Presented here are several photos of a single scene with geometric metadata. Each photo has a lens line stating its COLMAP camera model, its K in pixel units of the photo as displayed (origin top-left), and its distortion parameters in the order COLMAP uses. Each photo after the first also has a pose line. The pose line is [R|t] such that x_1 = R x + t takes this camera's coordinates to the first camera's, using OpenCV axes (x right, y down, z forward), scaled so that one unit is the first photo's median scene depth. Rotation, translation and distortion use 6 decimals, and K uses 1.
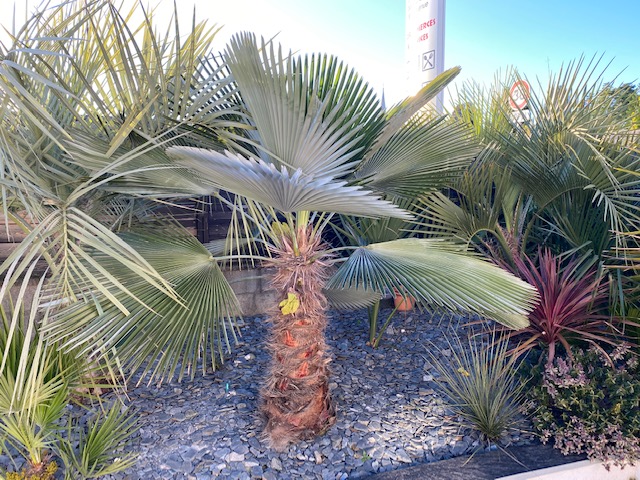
lens RADIAL K [[480.3, 0, 317.7], [0, 480.3, 240.4], [0, 0, 1]] dist [0.006793, -0.006850]
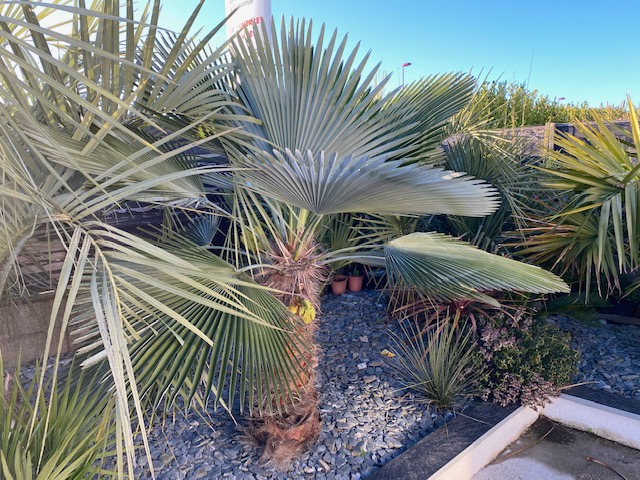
lens RADIAL K [[480.3, 0, 319.0], [0, 480.3, 239.5], [0, 0, 1]] dist [0.006793, -0.006850]
pose [[0.900677, -0.076522, 0.427699, -0.372284], [0.076446, 0.996922, 0.017379, -0.019678], [-0.427712, 0.017043, 0.903754, 0.116589]]
